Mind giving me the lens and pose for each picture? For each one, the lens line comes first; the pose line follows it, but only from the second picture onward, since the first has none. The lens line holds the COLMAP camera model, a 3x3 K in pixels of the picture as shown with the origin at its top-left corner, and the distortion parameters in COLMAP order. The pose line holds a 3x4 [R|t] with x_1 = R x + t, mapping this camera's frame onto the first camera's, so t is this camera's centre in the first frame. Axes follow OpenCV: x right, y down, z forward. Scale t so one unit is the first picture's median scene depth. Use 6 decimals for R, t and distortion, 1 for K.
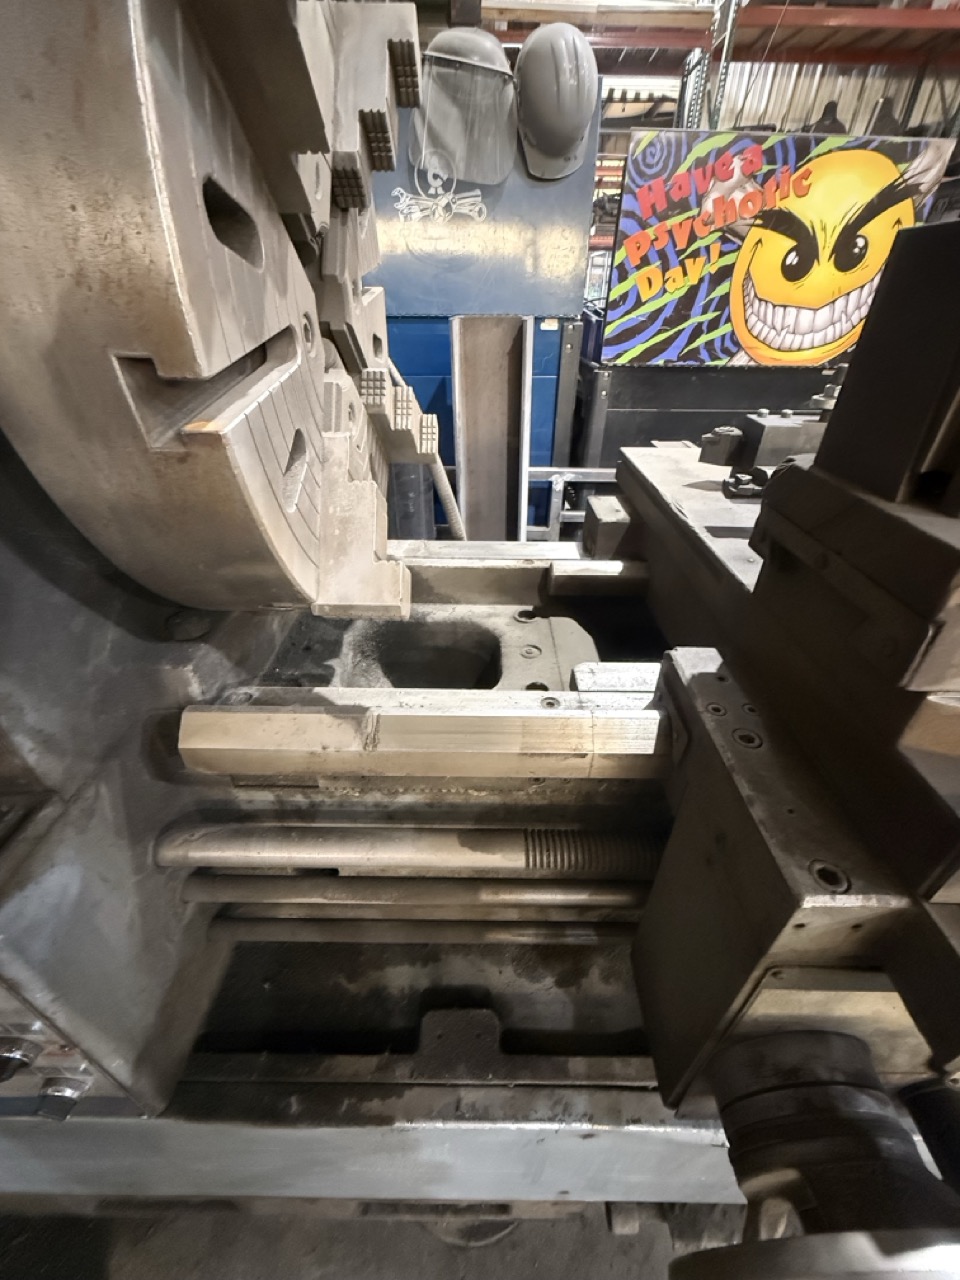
lens RADIAL K [[506.9, 0, 481.4], [0, 506.9, 637.9], [0, 0, 1]] dist [0.000606, -0.000435]
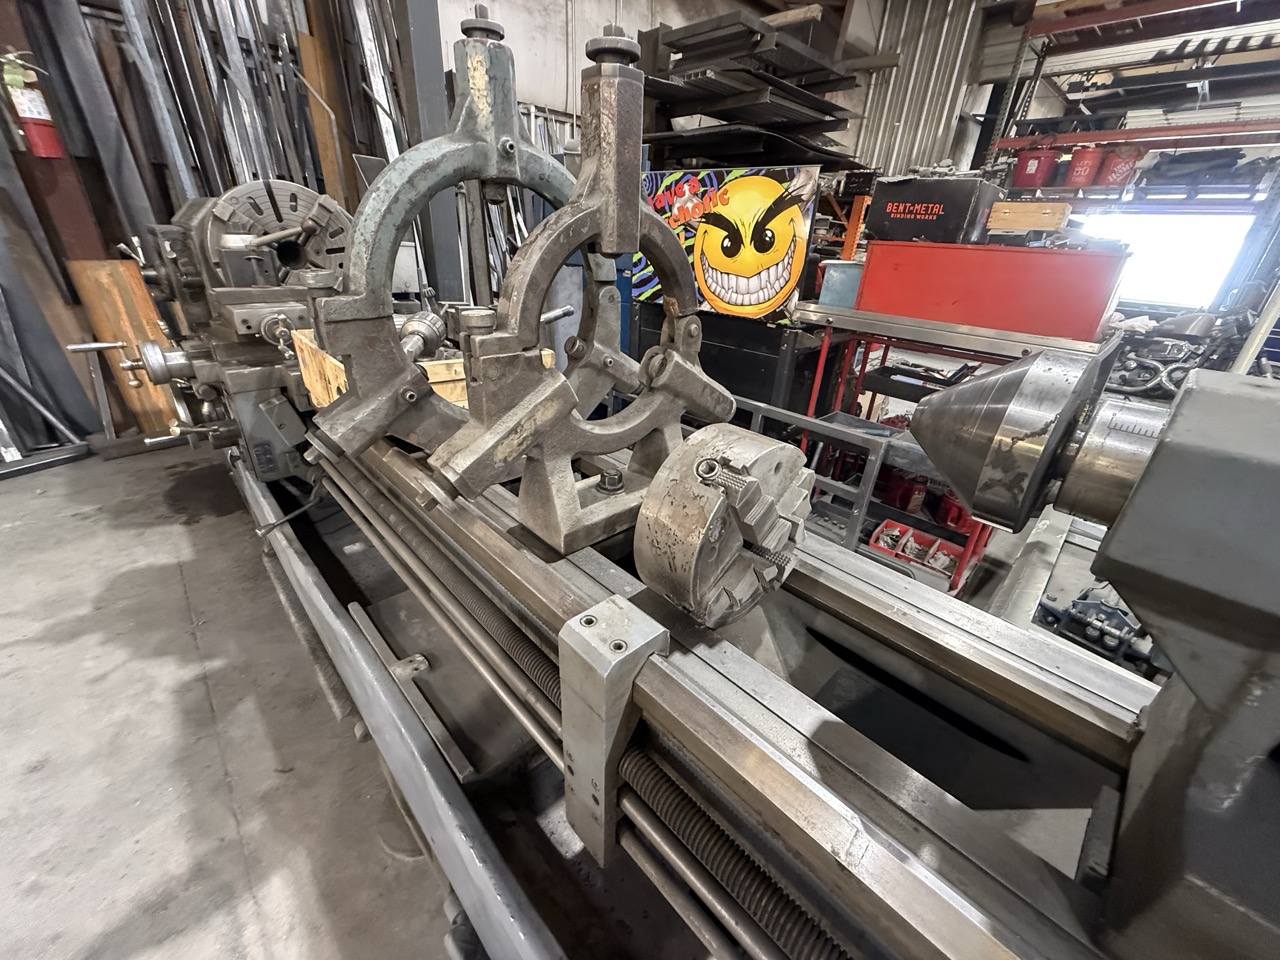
lens RADIAL K [[506.9, 0, 637.5], [0, 506.9, 478.9], [0, 0, 1]] dist [0.000606, -0.000435]
pose [[0.690404, 0.334756, -0.641312, 1.551950], [-0.431303, 0.902183, 0.006609, -0.058847], [0.580793, 0.272037, 0.767252, -0.045025]]
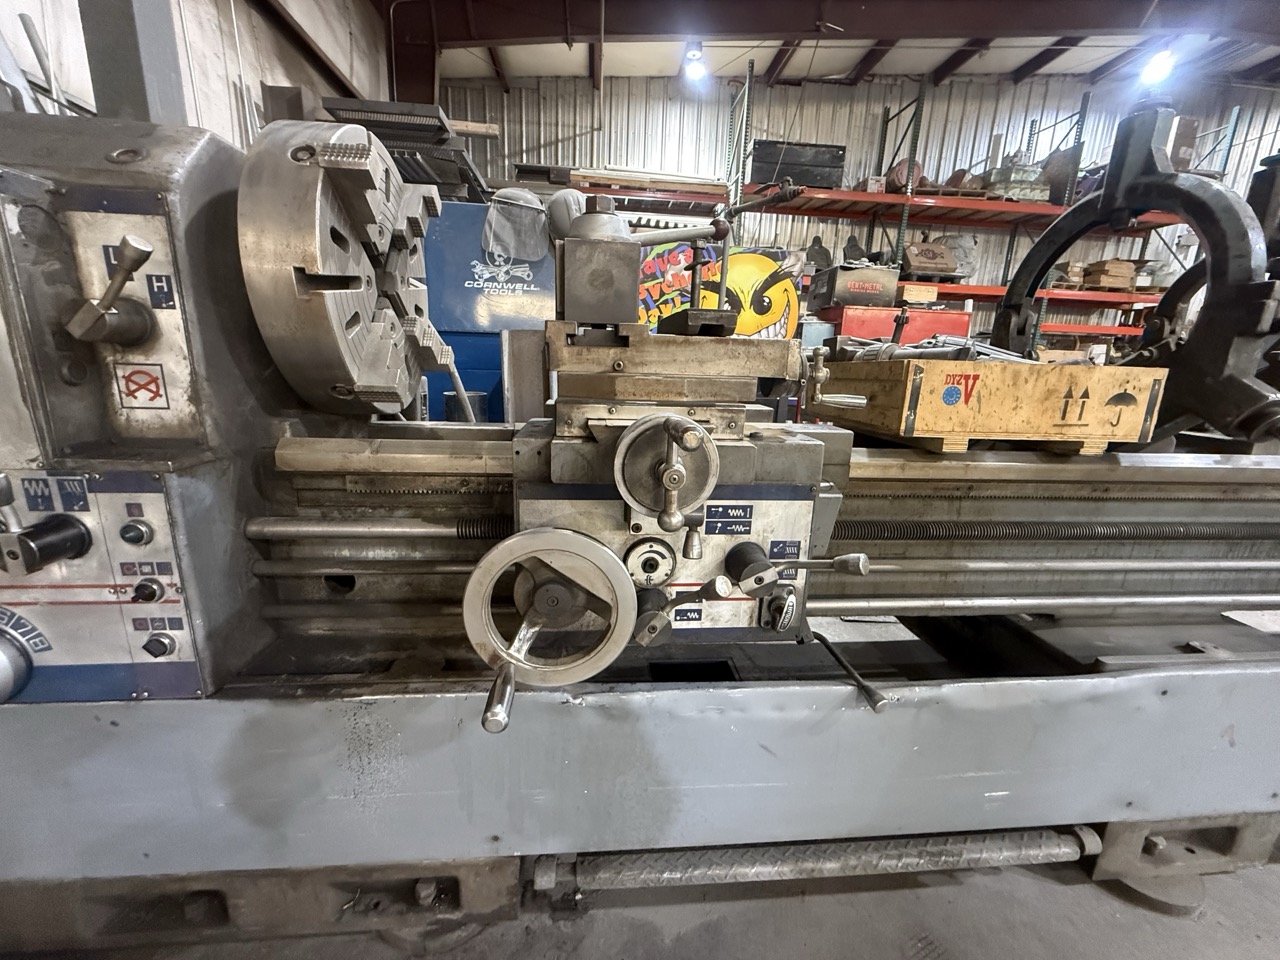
lens RADIAL K [[506.9, 0, 637.5], [0, 506.9, 478.9], [0, 0, 1]] dist [0.000606, -0.000435]
pose [[0.995175, 0.000446, 0.098117, 0.176816], [0.033391, 0.938764, -0.342939, 0.291833], [-0.092262, 0.344560, 0.934219, -0.271195]]
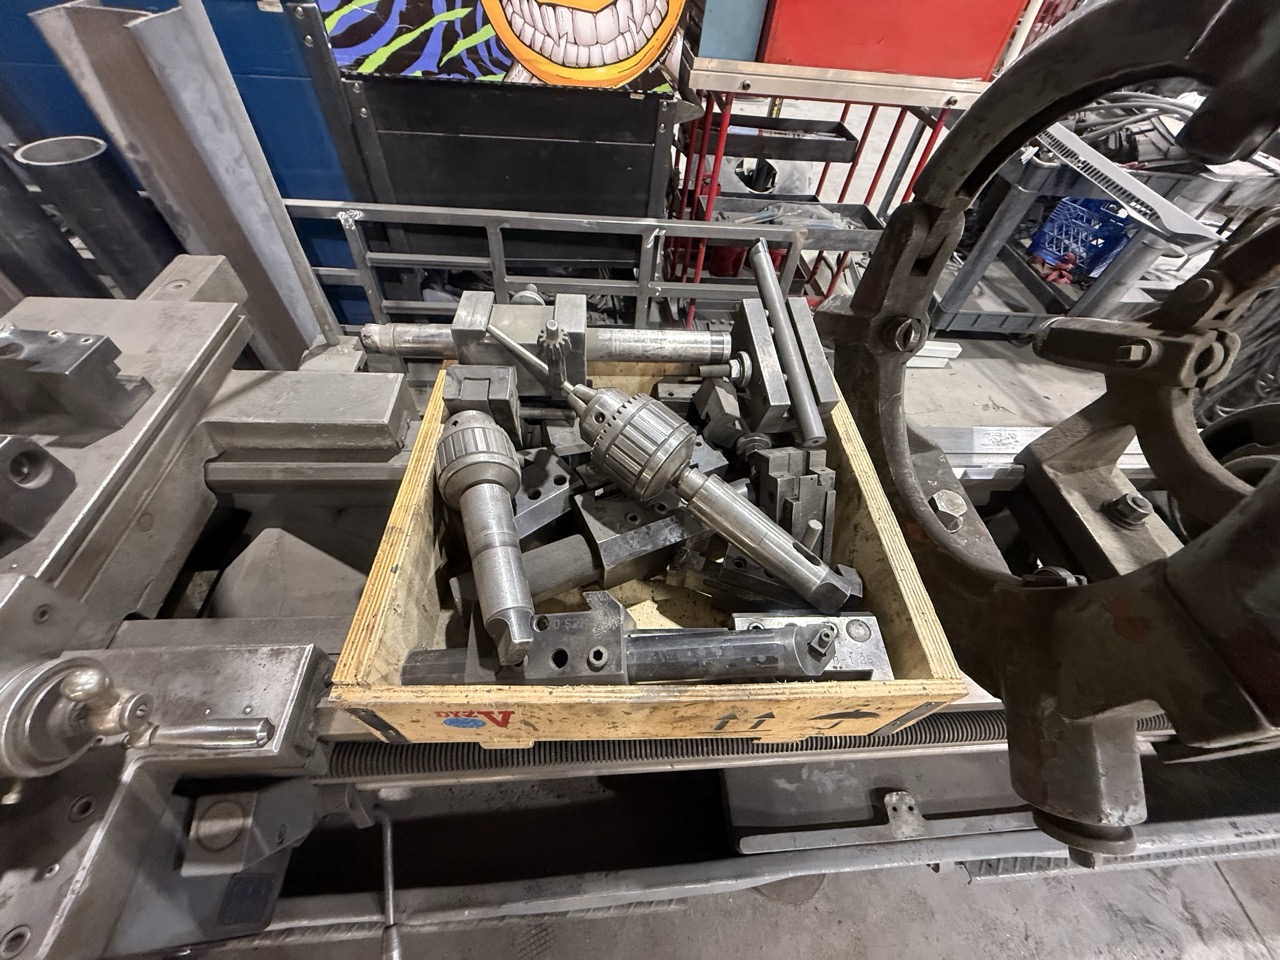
lens RADIAL K [[506.9, 0, 637.5], [0, 506.9, 478.9], [0, 0, 1]] dist [0.000606, -0.000435]
pose [[0.995267, -0.011980, 0.096437, 0.669005], [-0.018846, 0.949734, 0.312489, -0.201635], [-0.095333, -0.312828, 0.945013, -0.008777]]
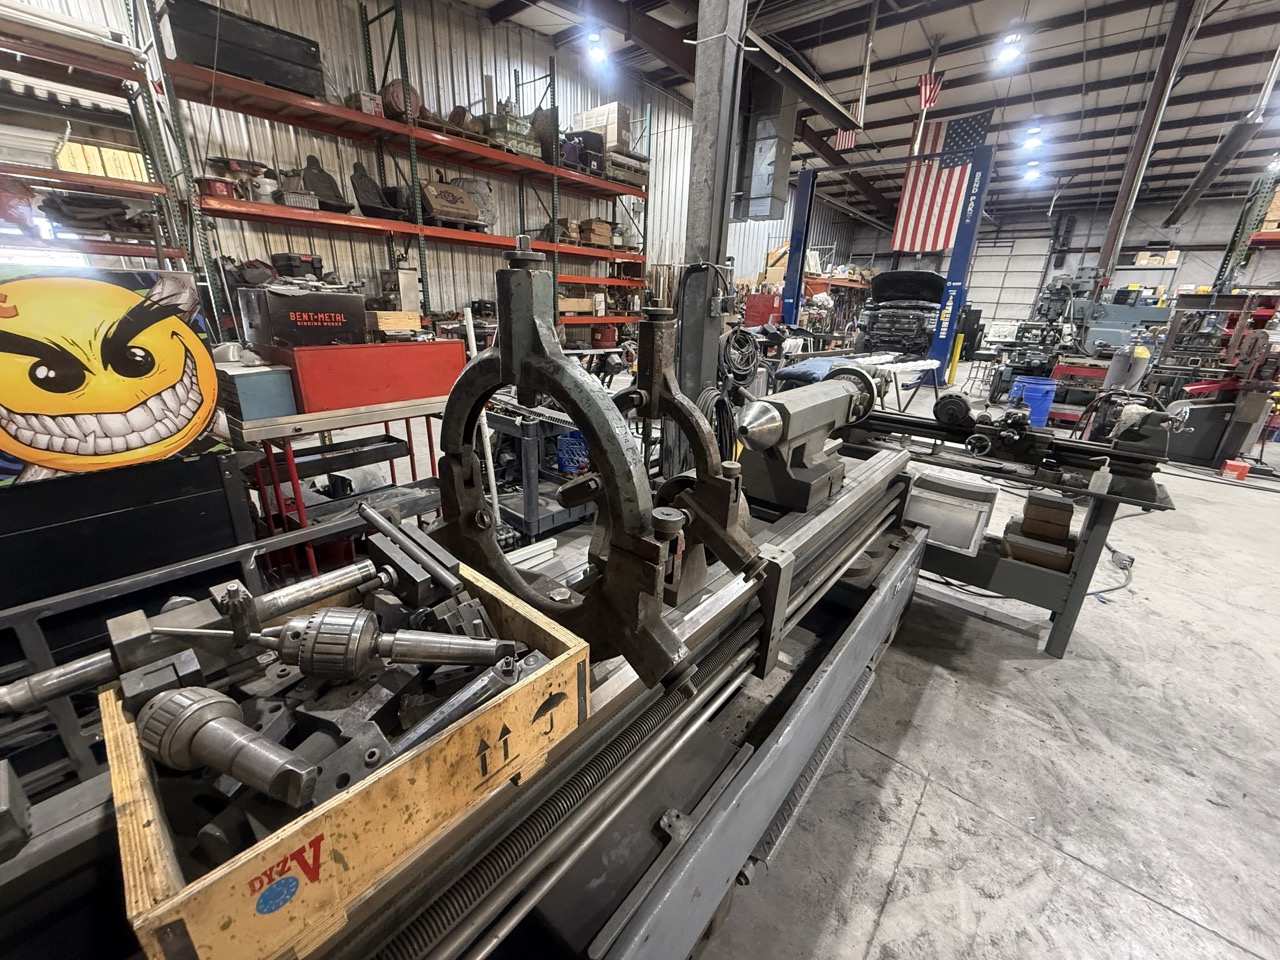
lens RADIAL K [[506.9, 0, 637.5], [0, 506.9, 478.9], [0, 0, 1]] dist [0.000606, -0.000435]
pose [[0.638806, -0.249043, 0.727946, 0.579142], [0.402864, 0.914354, -0.040715, -0.123148], [-0.655460, 0.319272, 0.684425, -0.225525]]
